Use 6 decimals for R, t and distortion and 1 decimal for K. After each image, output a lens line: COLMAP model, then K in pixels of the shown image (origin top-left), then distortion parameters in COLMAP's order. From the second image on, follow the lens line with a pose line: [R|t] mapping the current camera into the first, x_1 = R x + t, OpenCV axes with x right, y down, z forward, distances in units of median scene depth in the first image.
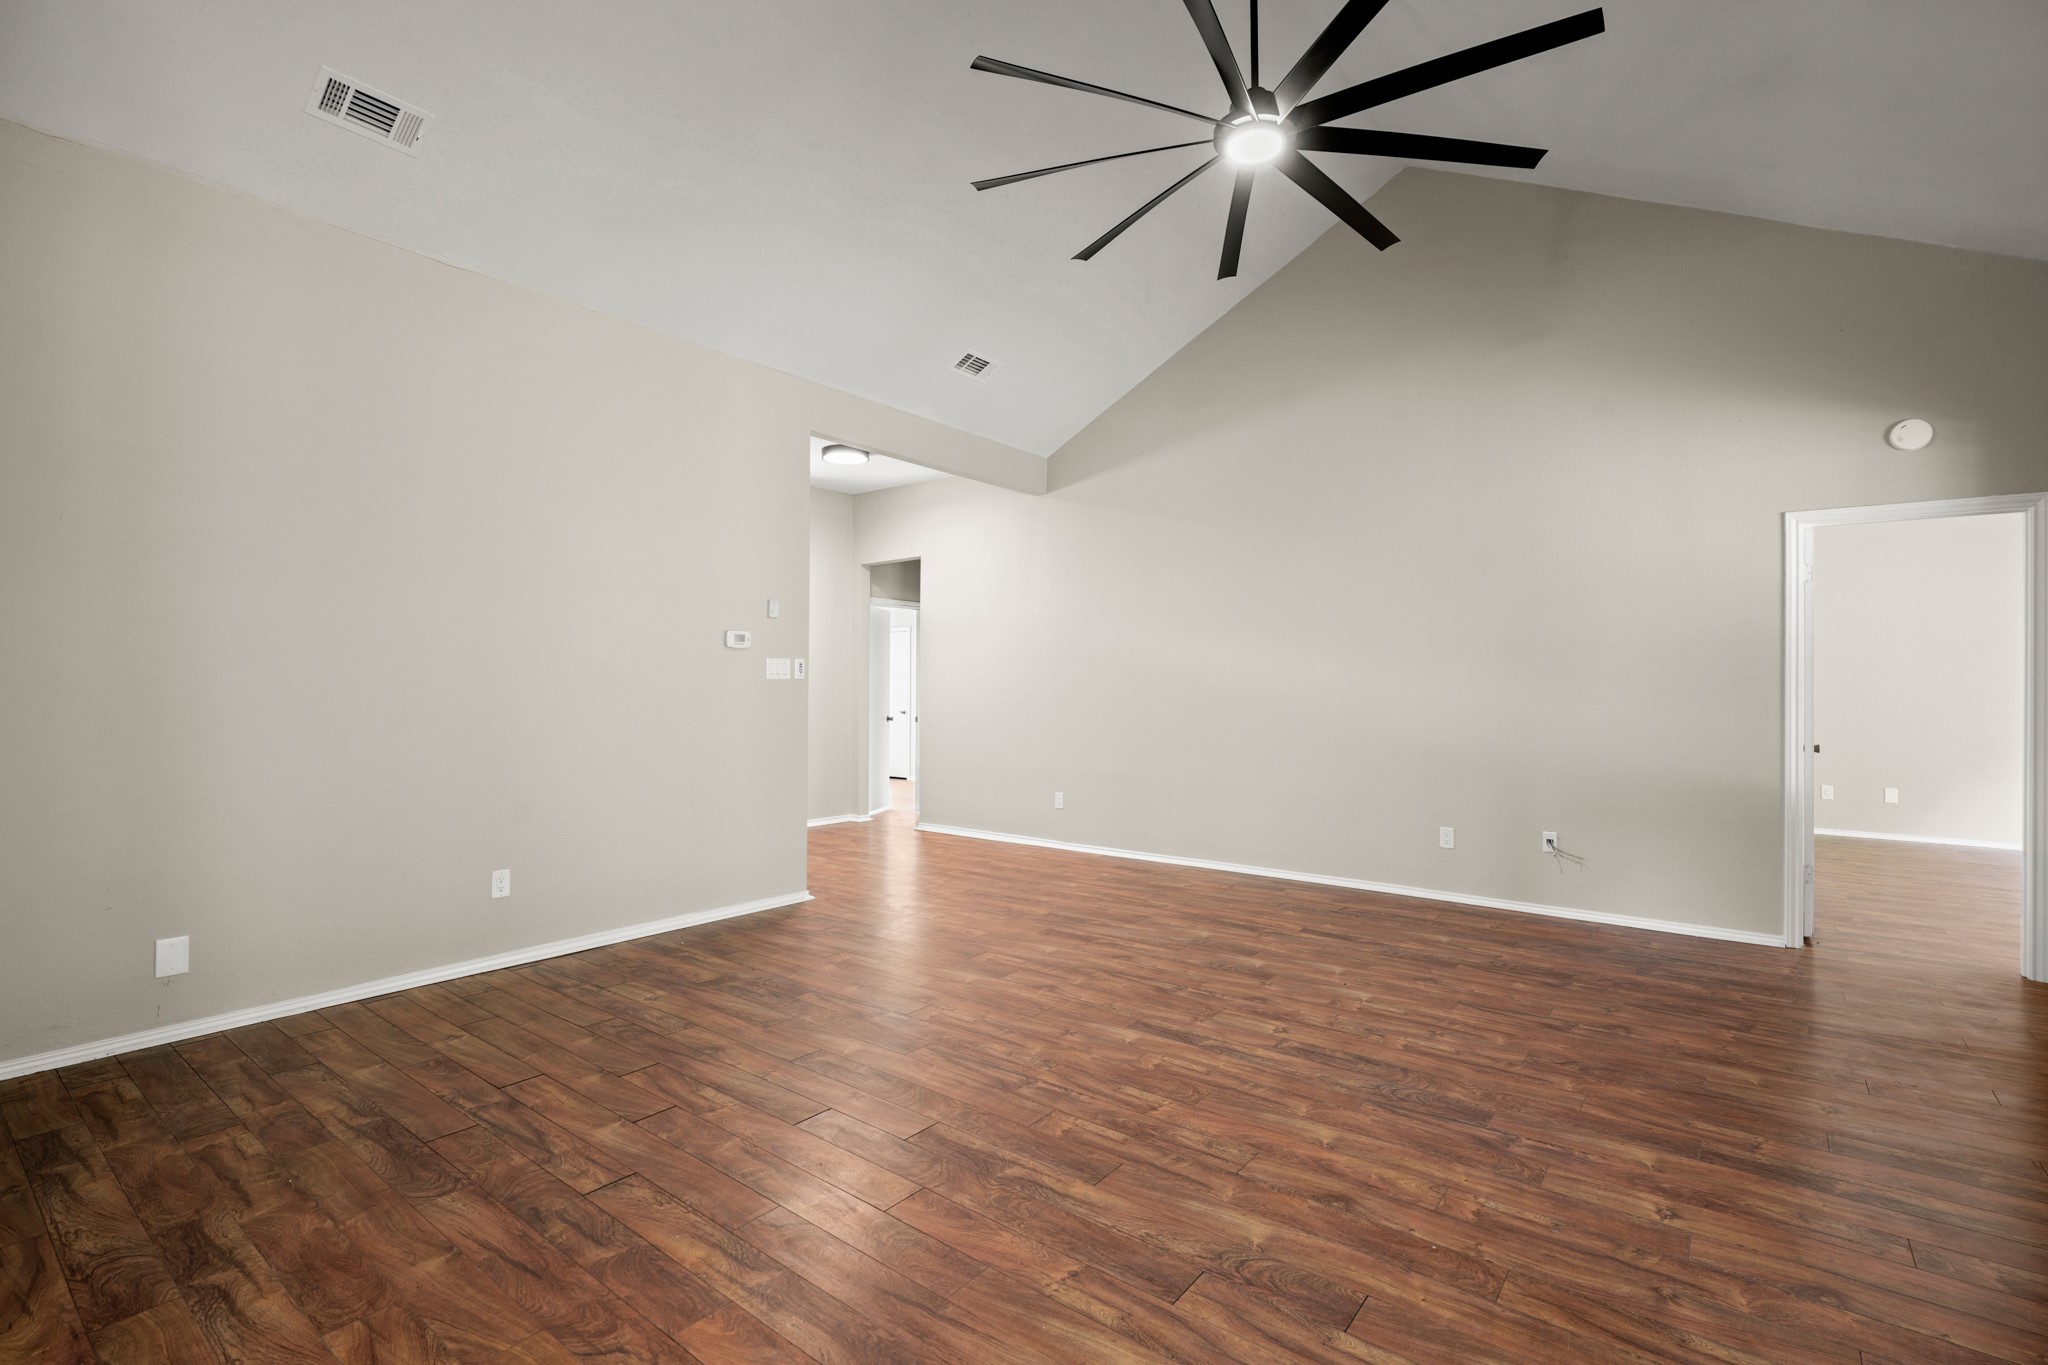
lens RADIAL K [[930.3, 0, 1024.0], [0, 930.3, 682.5], [0, 0, 1]] dist [-0.008881, -0.000178]
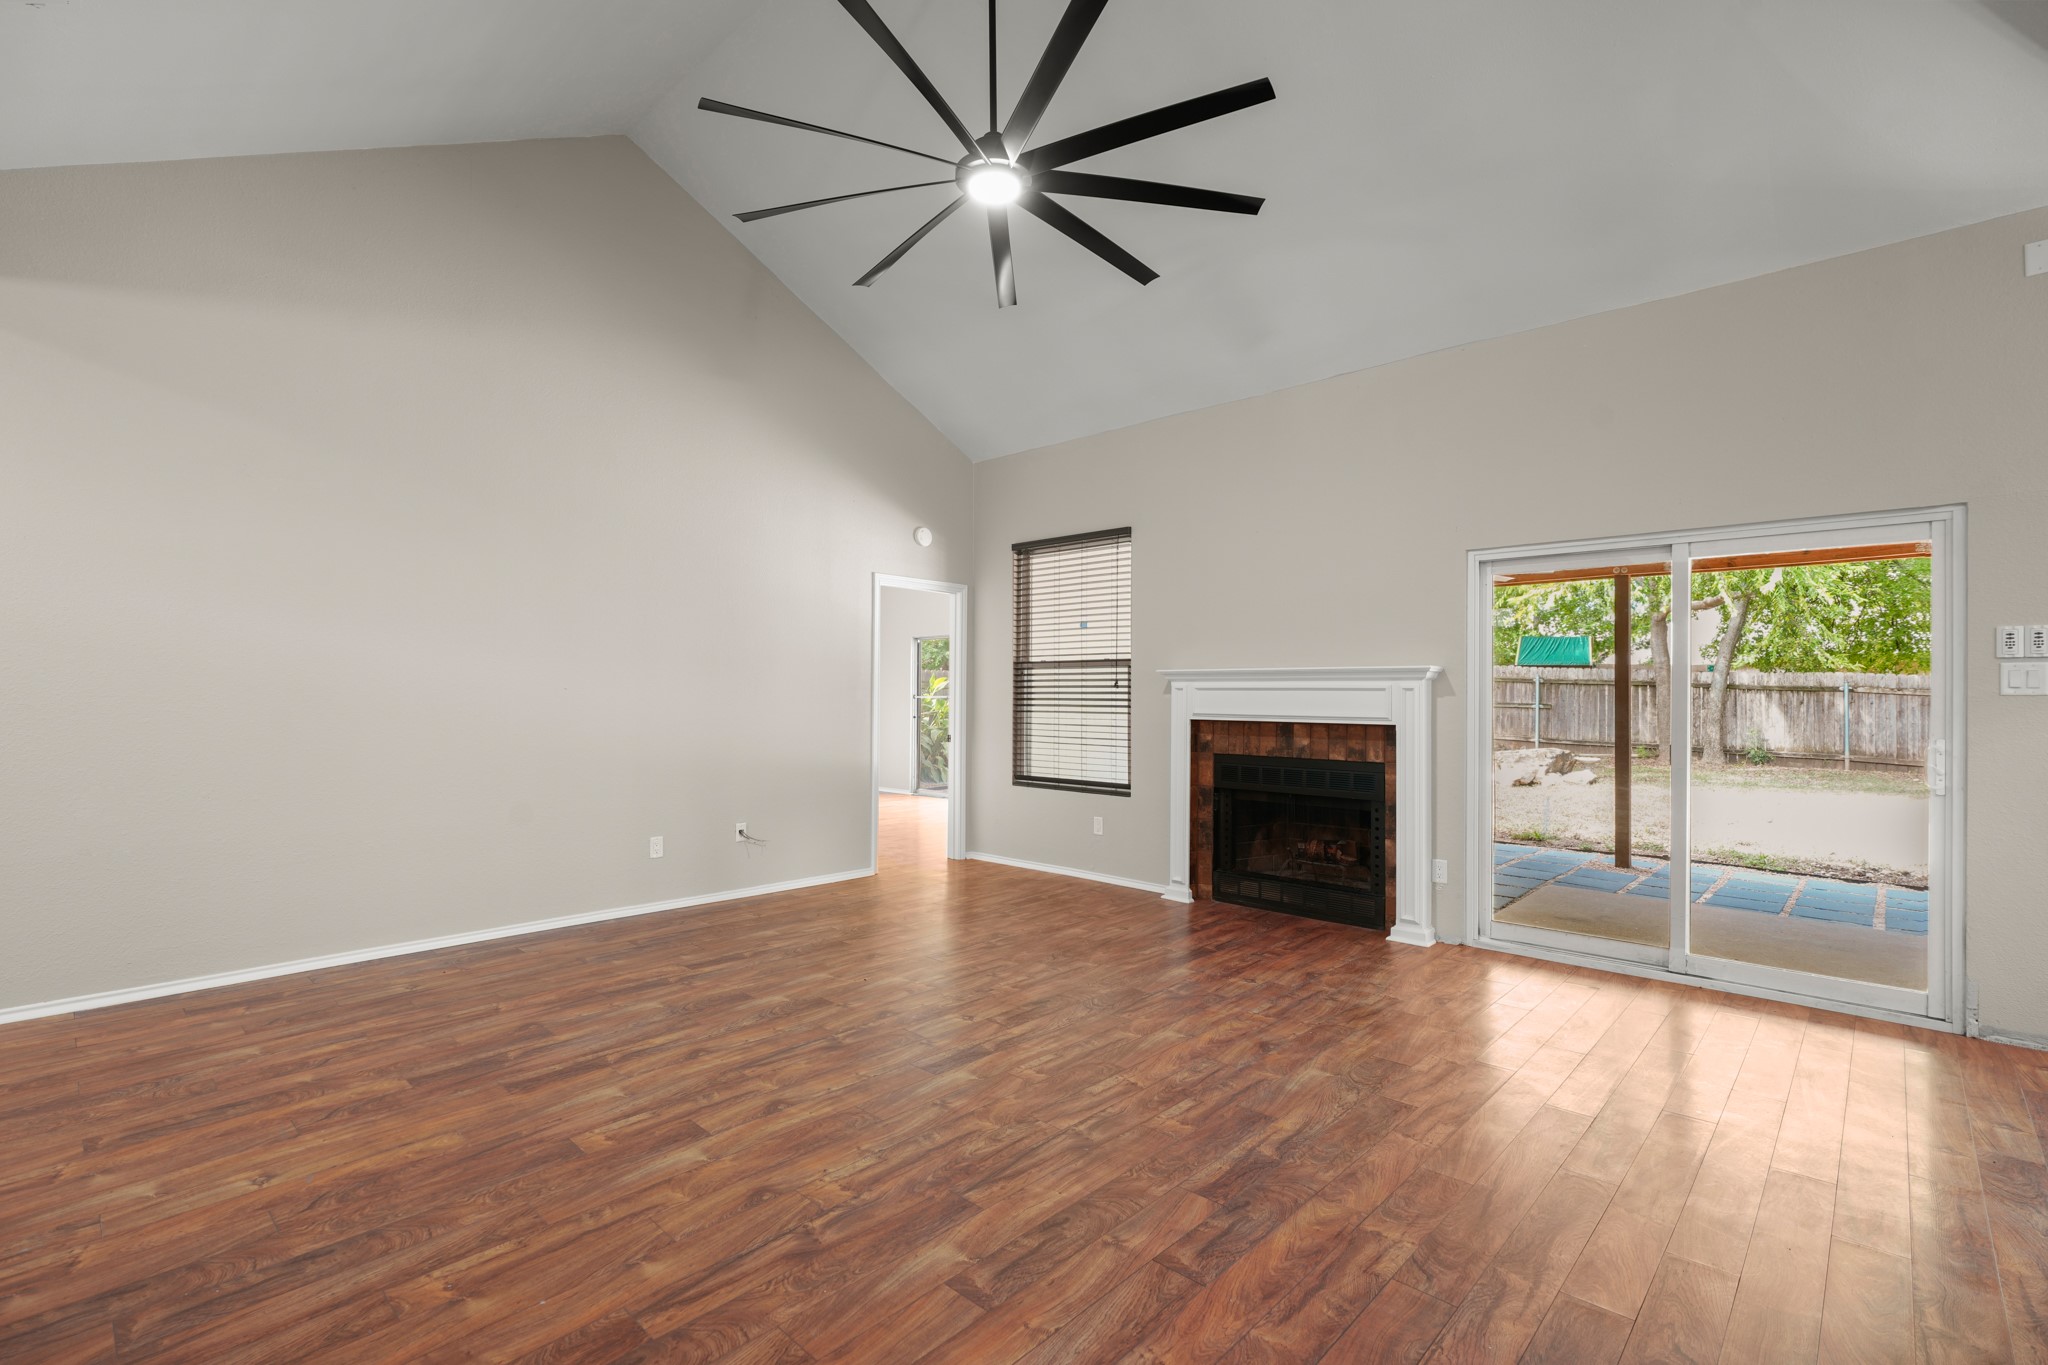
lens RADIAL K [[930.3, 0, 1024.0], [0, 930.3, 682.5], [0, 0, 1]] dist [-0.008881, -0.000178]
pose [[0.090006, 0.010097, 0.995890, -0.813014], [-0.006813, 0.999931, -0.009522, -0.000983], [-0.995918, -0.005928, 0.090068, 0.871020]]
